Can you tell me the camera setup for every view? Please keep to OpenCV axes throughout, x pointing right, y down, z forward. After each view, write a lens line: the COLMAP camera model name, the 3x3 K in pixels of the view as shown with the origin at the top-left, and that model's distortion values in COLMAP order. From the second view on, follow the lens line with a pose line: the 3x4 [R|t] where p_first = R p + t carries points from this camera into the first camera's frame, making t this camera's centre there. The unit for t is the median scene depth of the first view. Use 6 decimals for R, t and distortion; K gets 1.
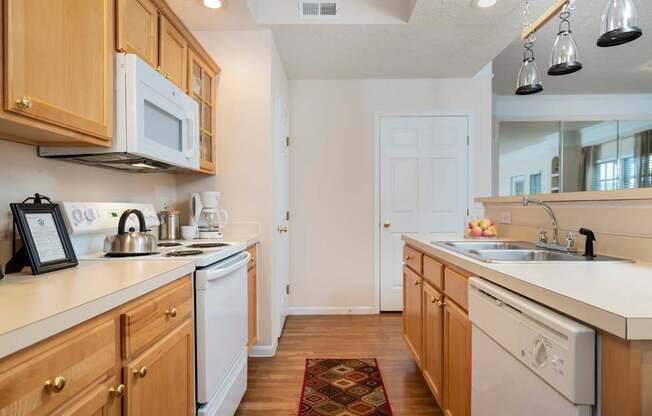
lens RADIAL K [[364.5, 0, 327.4], [0, 364.5, 201.1], [0, 0, 1]] dist [0.002962, 0.000791]
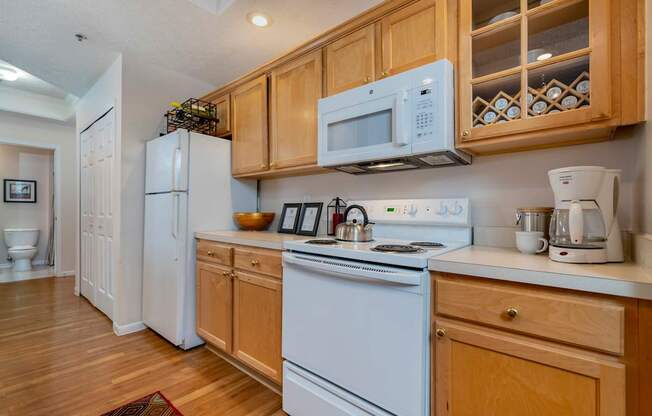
lens RADIAL K [[304.6, 0, 326.0], [0, 304.6, 208.0], [0, 0, 1]] dist [-0.002646, -0.000406]
pose [[-0.654217, 0.000891, -0.756307, 0.368276], [0.004739, 0.999985, -0.002921, 0.035506], [0.756292, -0.005495, -0.654211, 1.808383]]
